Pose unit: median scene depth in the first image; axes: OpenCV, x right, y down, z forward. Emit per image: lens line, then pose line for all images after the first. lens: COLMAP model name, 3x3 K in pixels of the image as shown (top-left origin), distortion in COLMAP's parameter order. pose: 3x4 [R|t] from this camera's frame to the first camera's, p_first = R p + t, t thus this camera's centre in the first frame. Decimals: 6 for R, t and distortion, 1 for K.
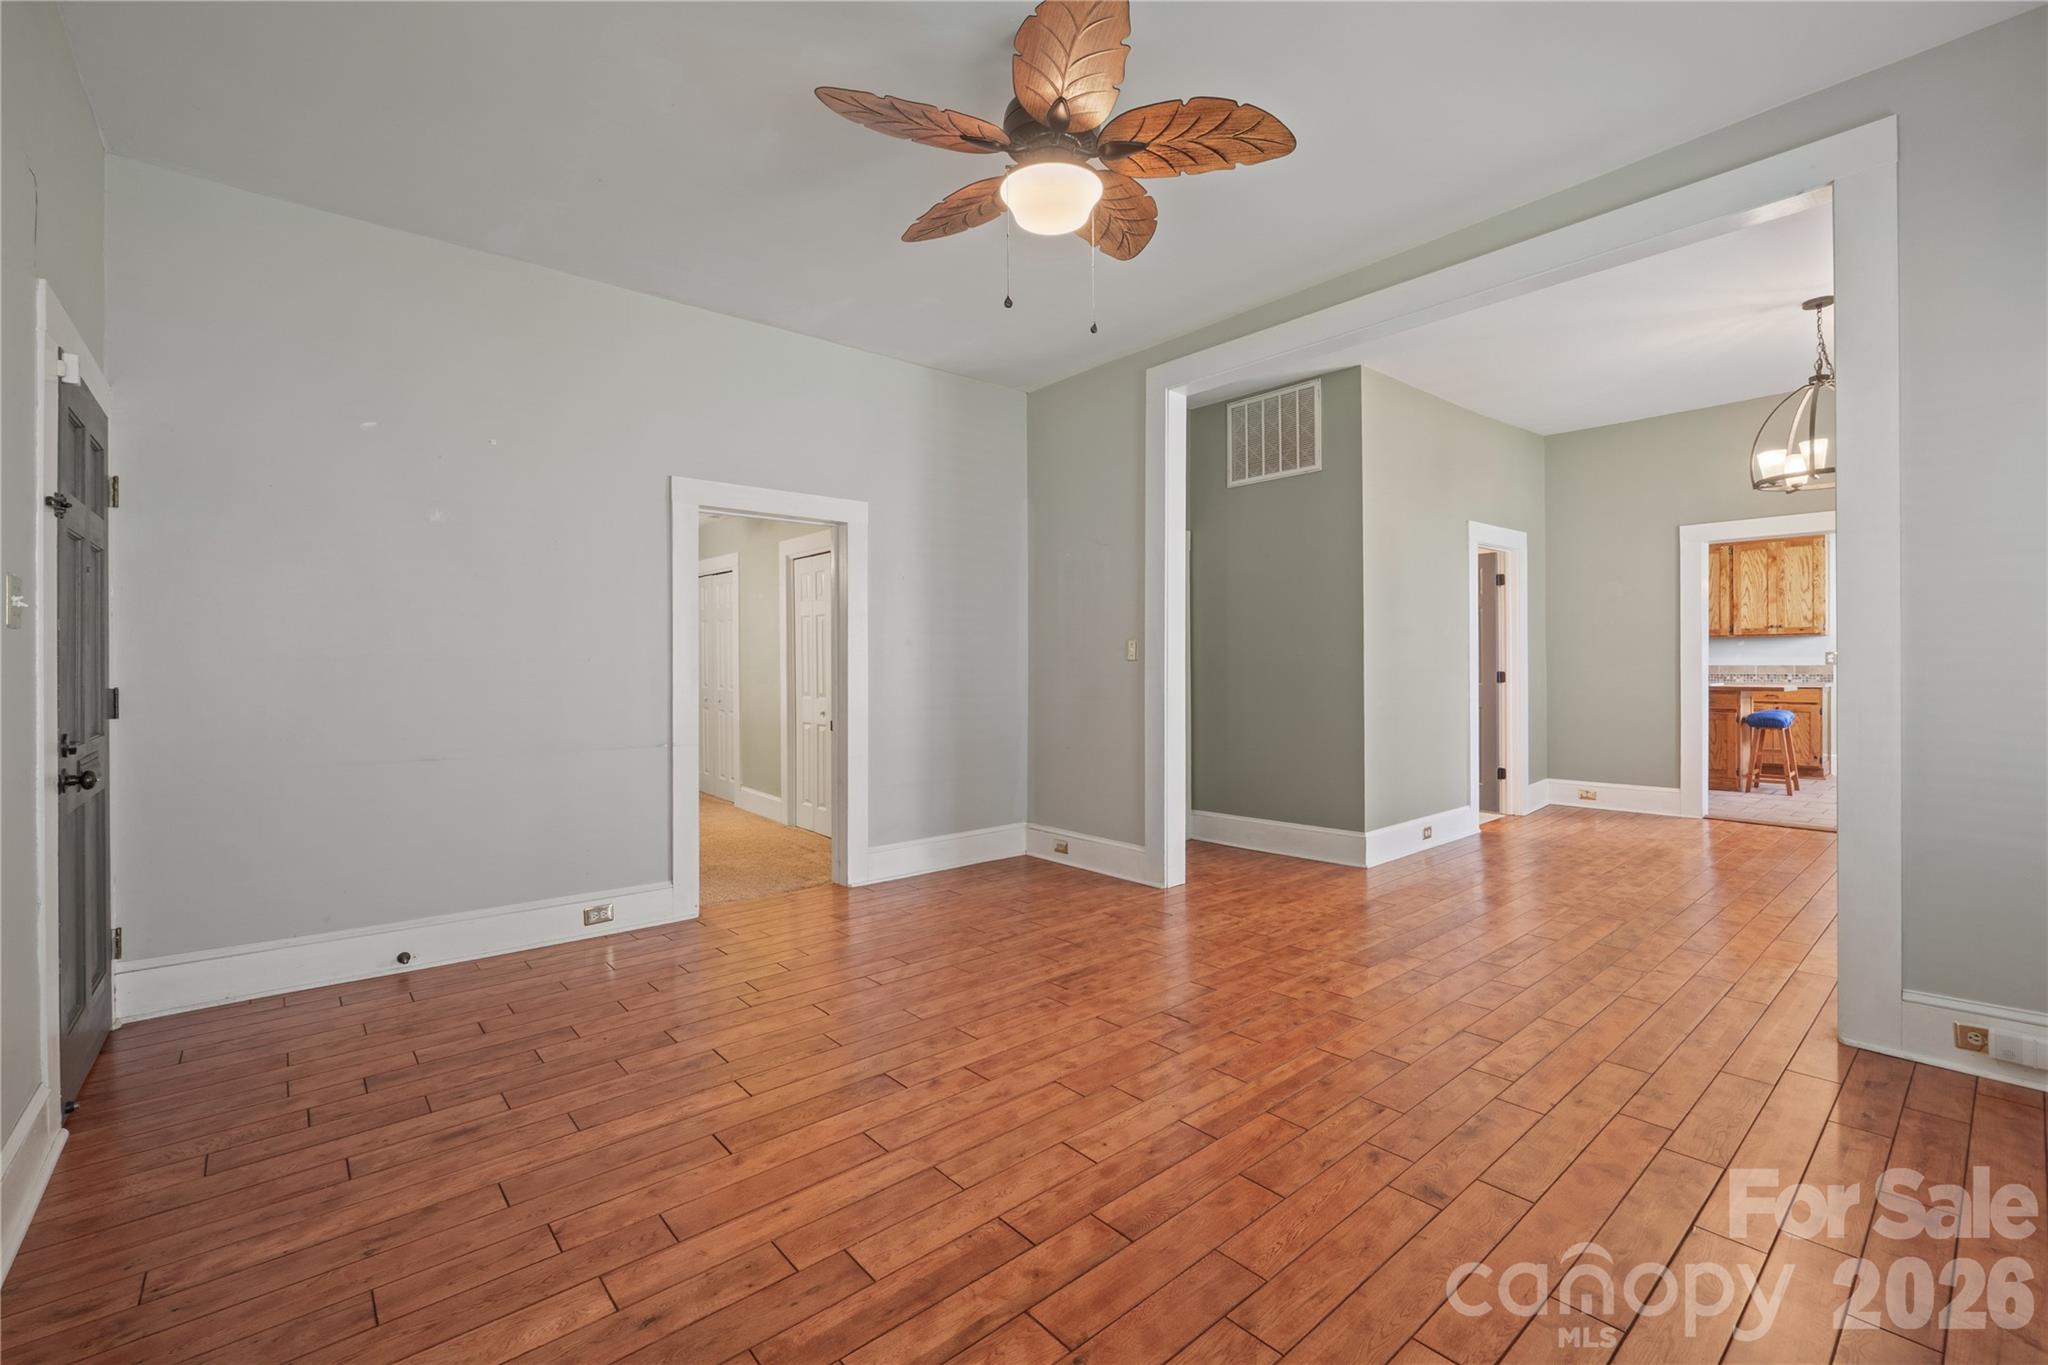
lens RADIAL K [[864.7, 0, 1028.5], [0, 864.7, 668.5], [0, 0, 1]] dist [-0.003585, -0.000349]
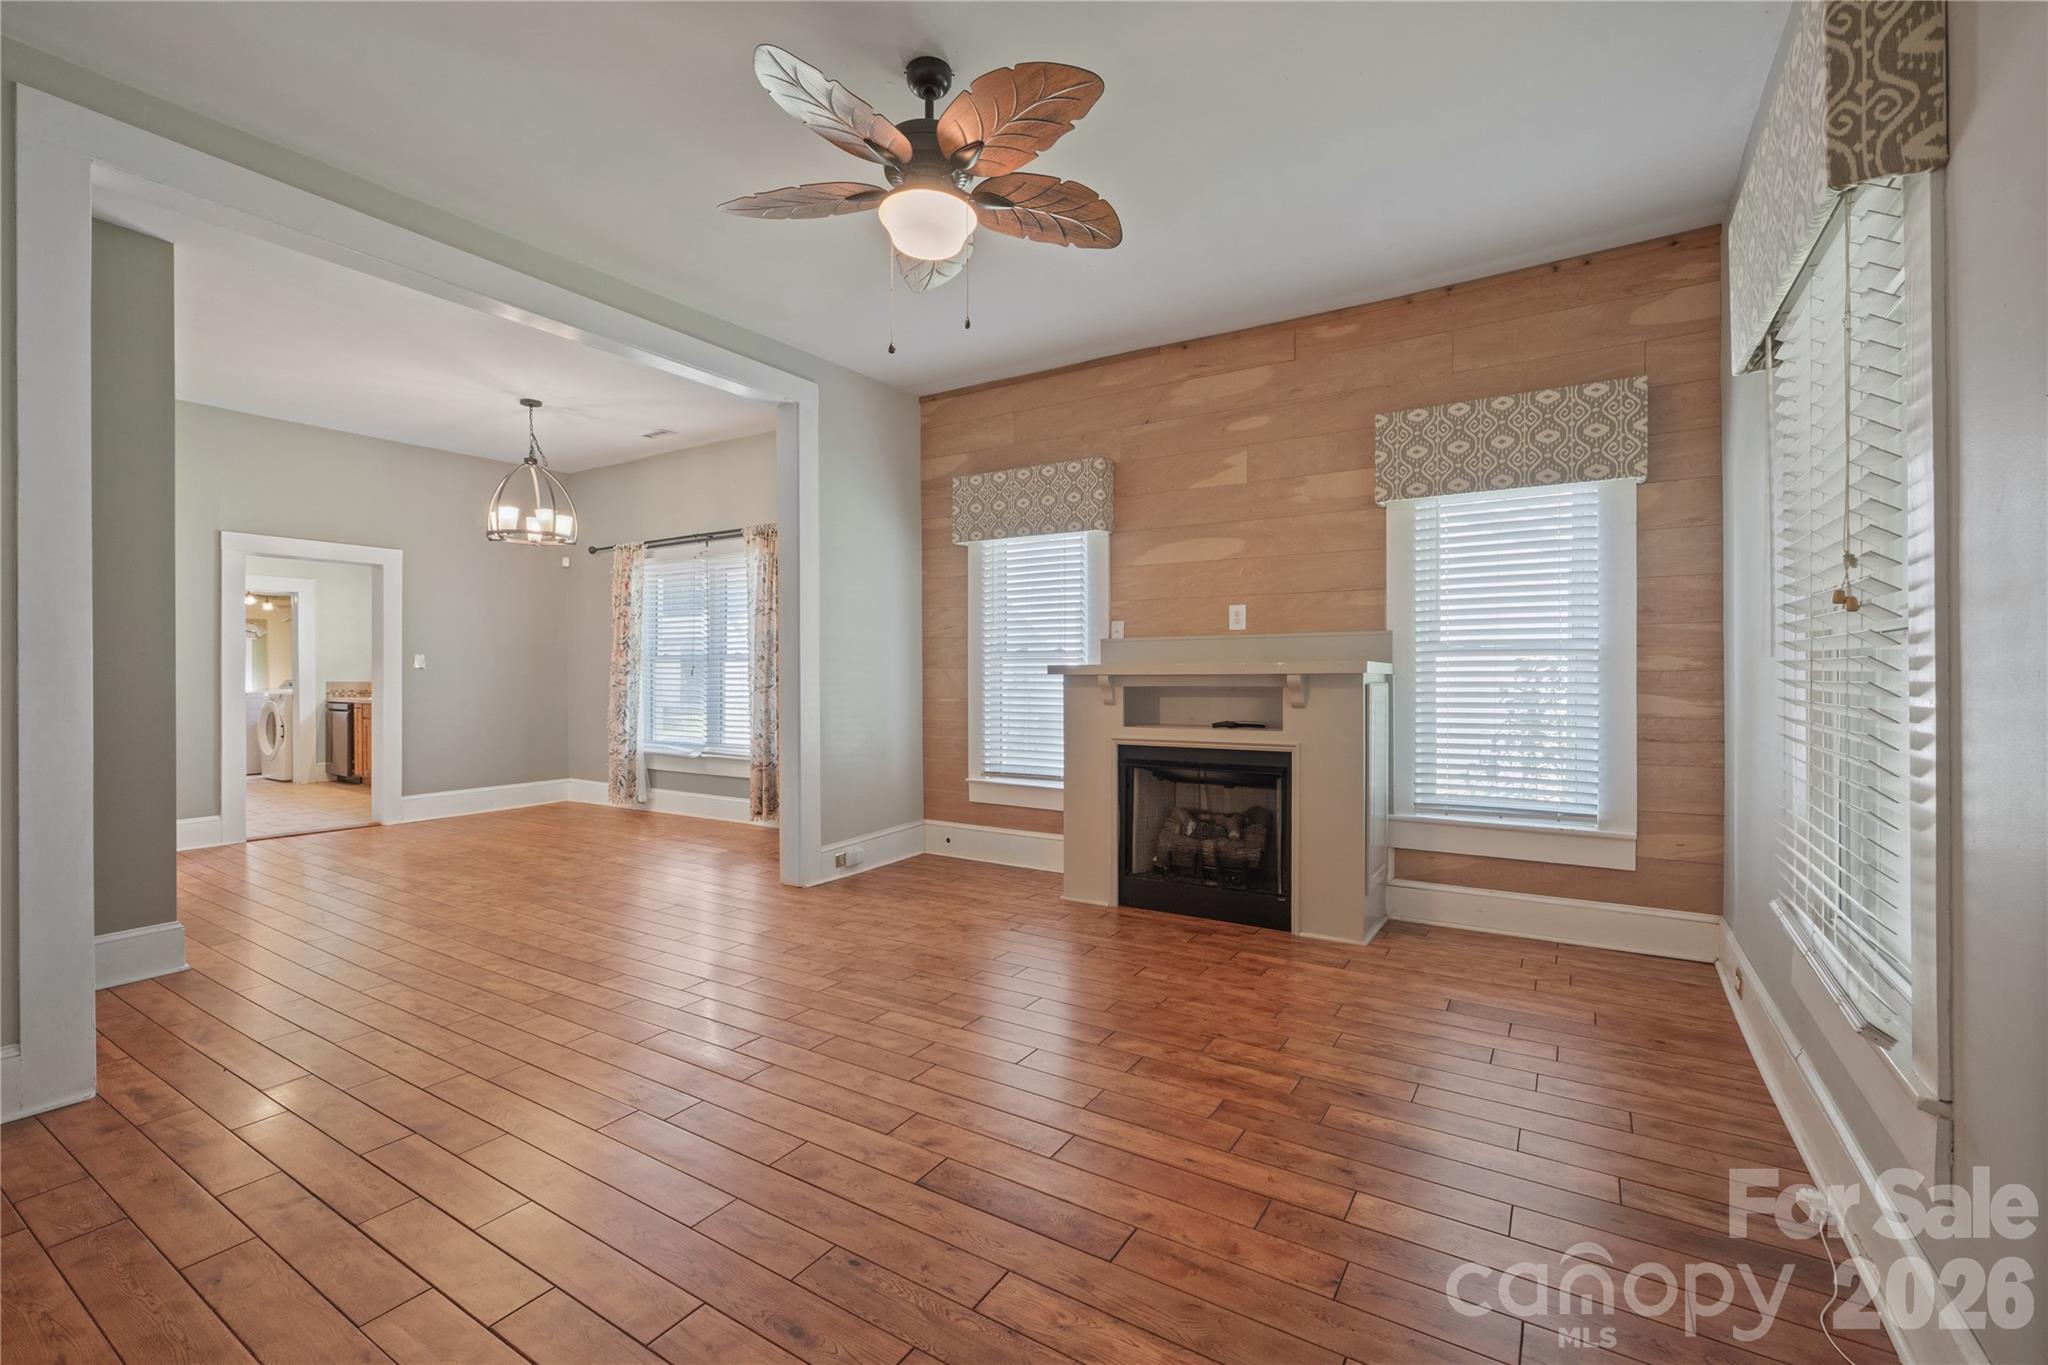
lens RADIAL K [[864.7, 0, 1032.5], [0, 864.7, 679.5], [0, 0, 1]] dist [-0.003585, -0.000349]
pose [[-0.288501, 0.006173, 0.957460, -1.002359], [0.010859, 0.999936, -0.003175, 0.017070], [-0.957418, 0.009481, -0.288550, 1.180969]]
